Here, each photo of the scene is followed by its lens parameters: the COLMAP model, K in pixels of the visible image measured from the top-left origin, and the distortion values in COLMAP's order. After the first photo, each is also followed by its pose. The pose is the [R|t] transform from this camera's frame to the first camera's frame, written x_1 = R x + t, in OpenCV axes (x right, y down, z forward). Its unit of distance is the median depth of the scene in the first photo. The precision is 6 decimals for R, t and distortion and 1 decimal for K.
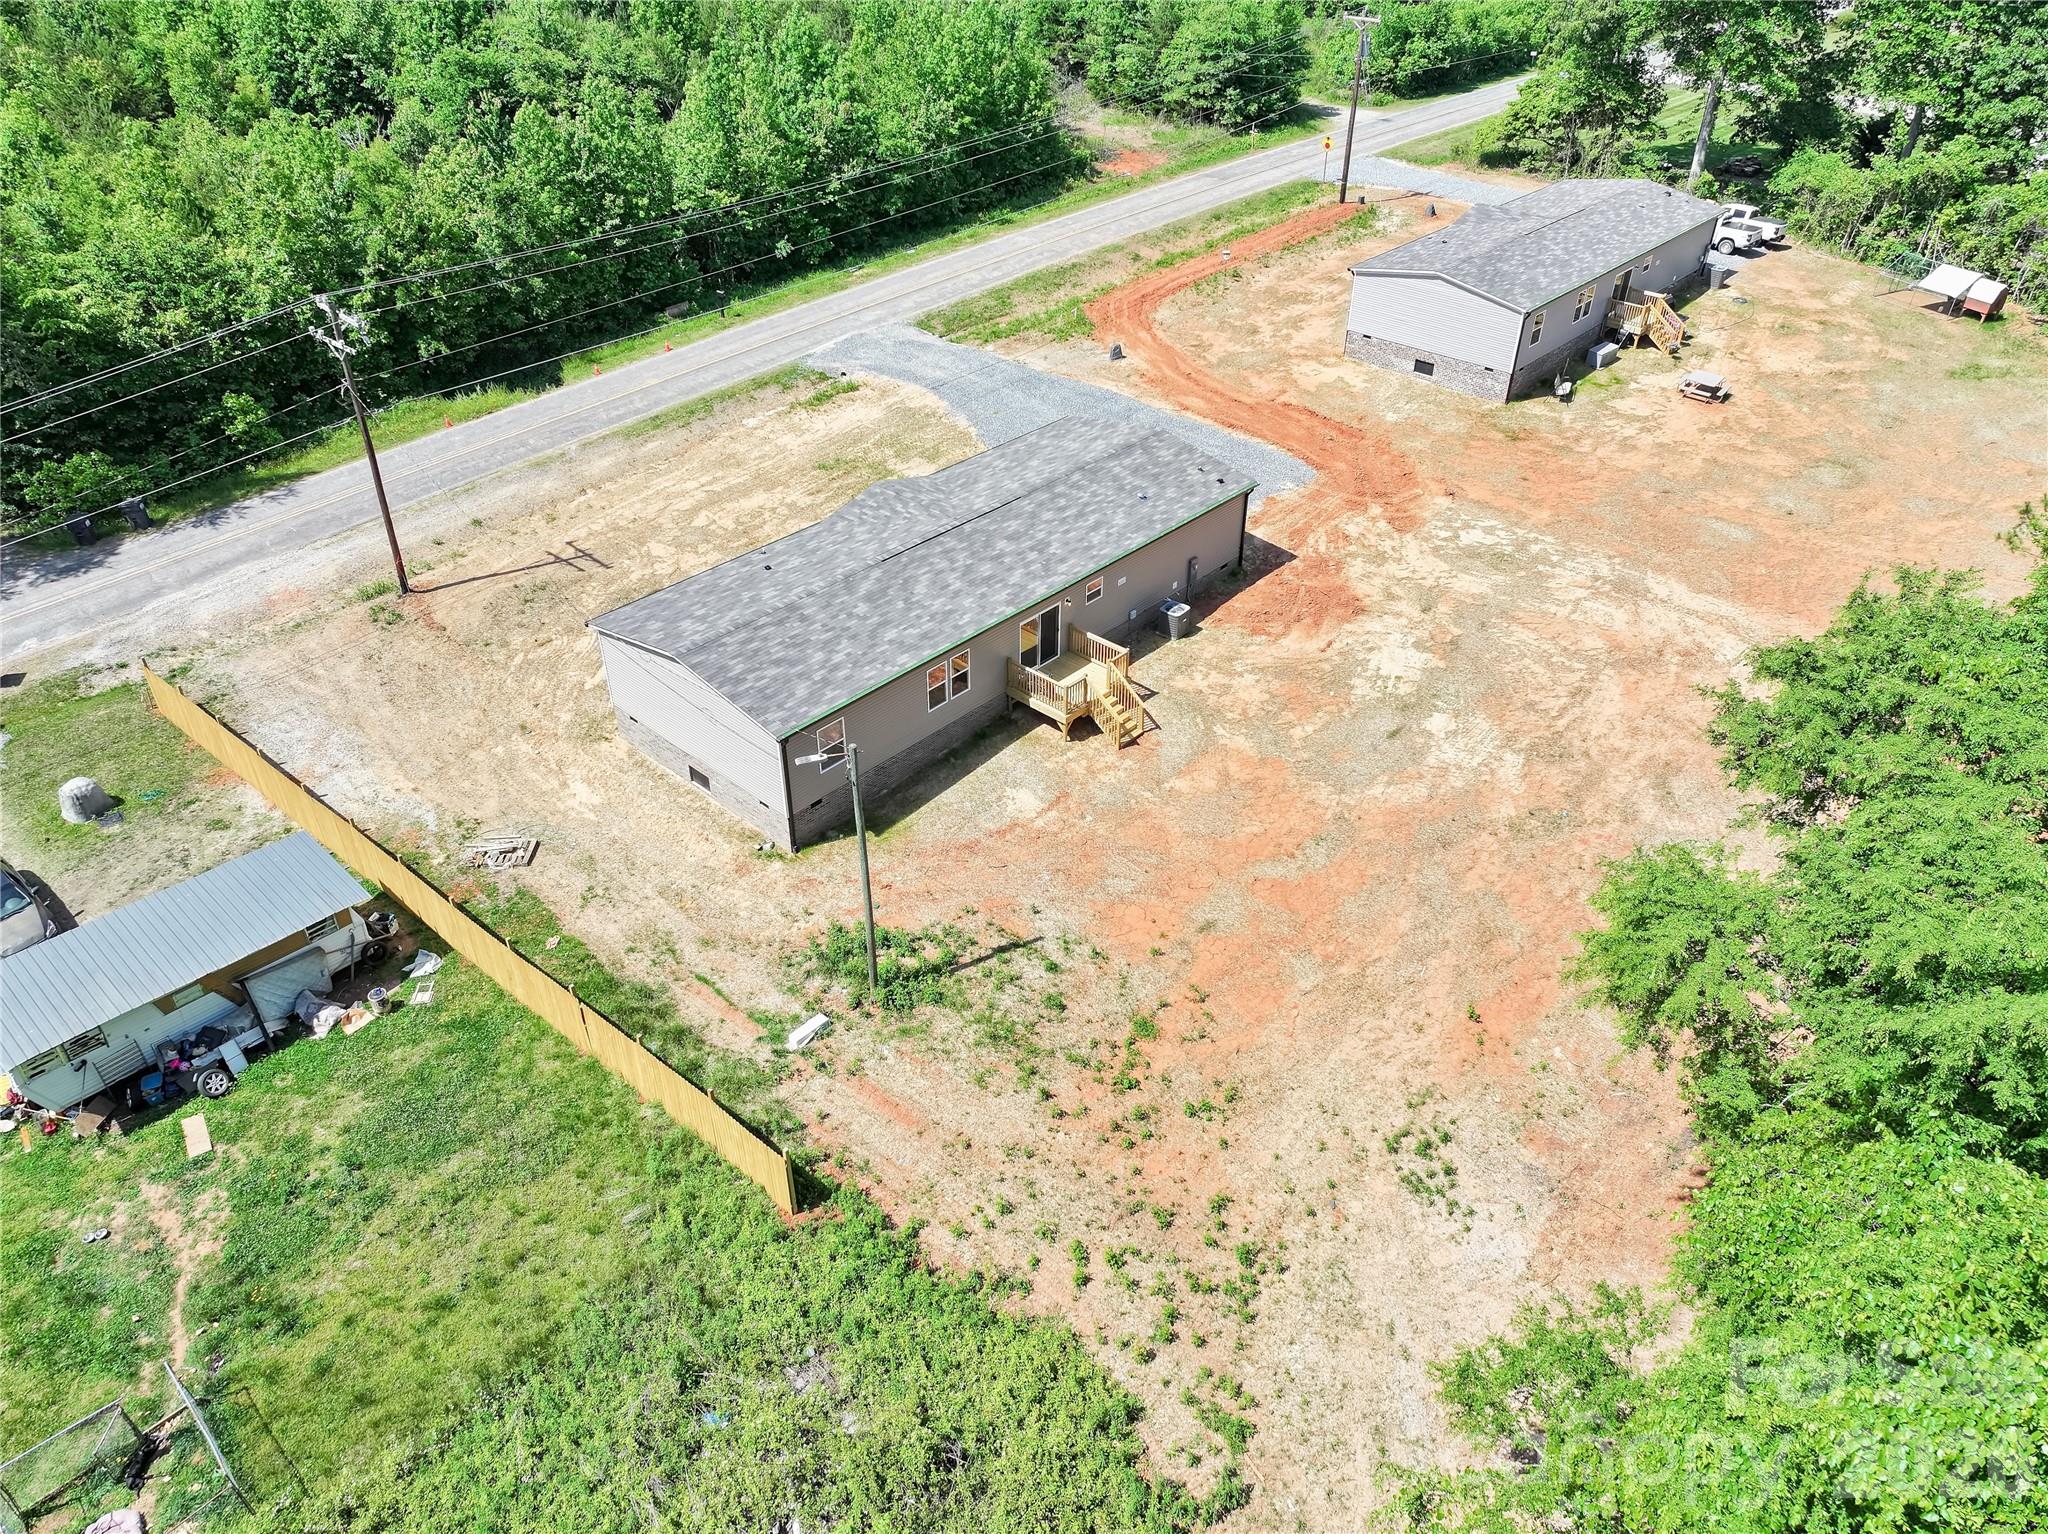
lens RADIAL K [[1438.8, 0, 1024.0], [0, 1438.8, 767.0], [0, 0, 1]] dist [0.006393, 0.003287]
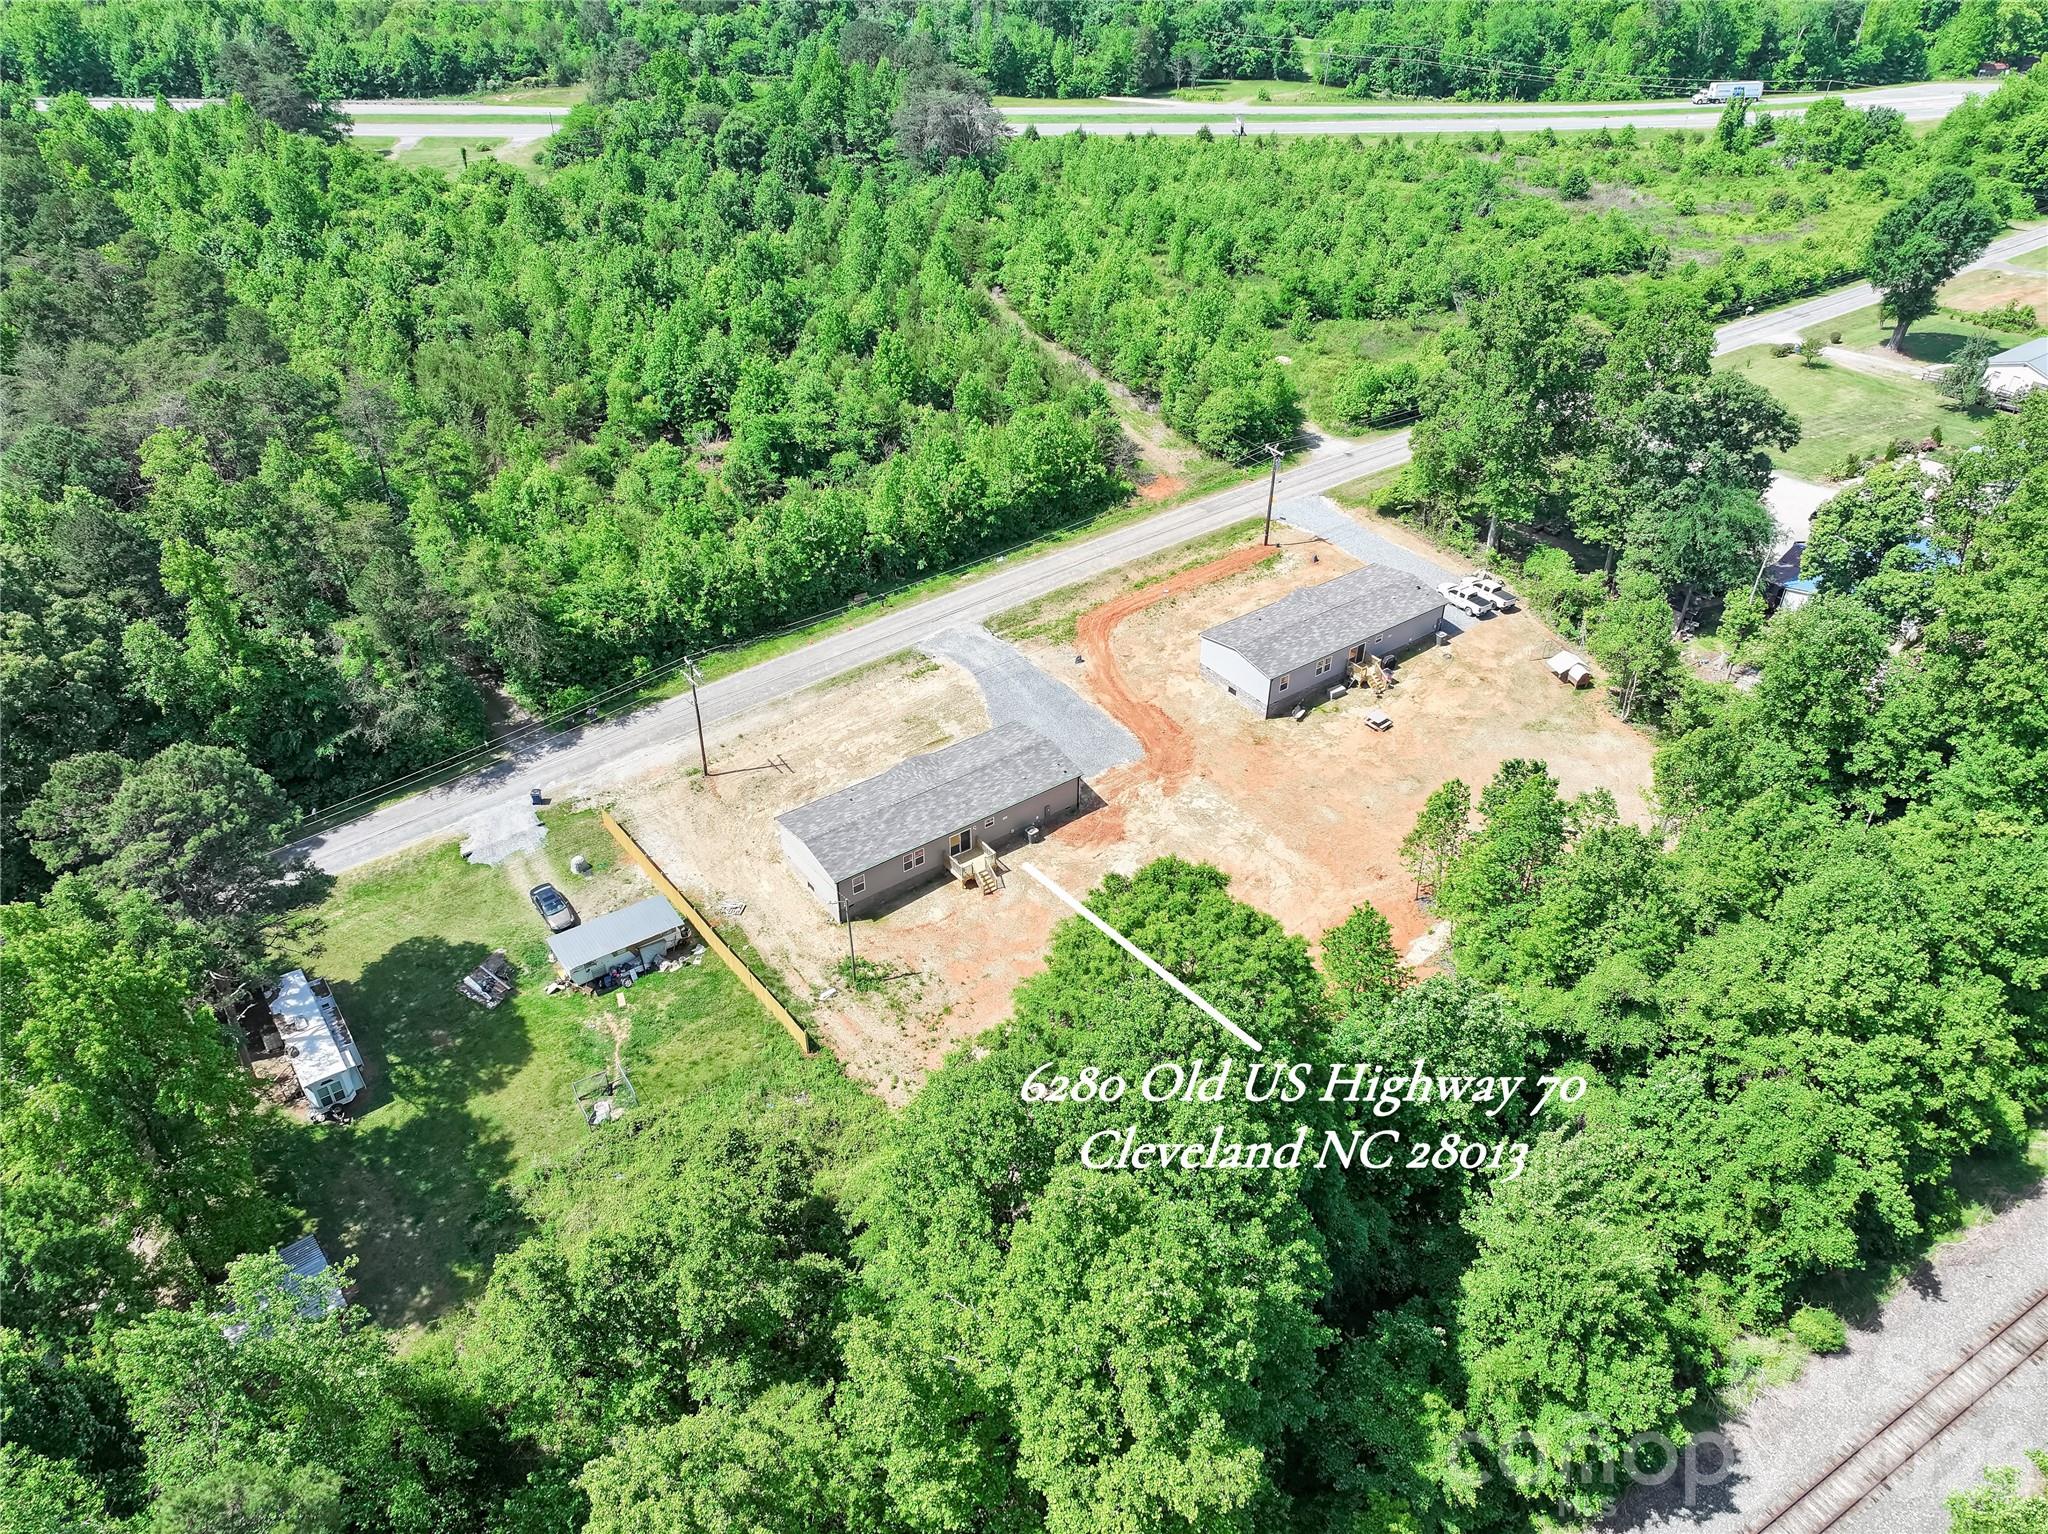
lens RADIAL K [[1436.9, 0, 1024.0], [0, 1436.9, 767.0], [0, 0, 1]] dist [0.015546, -0.003905]
pose [[0.979730, 0.114648, -0.164270, 0.439342], [-0.113607, 0.993401, 0.015748, -0.236966], [0.164992, 0.003234, 0.986290, -1.173024]]
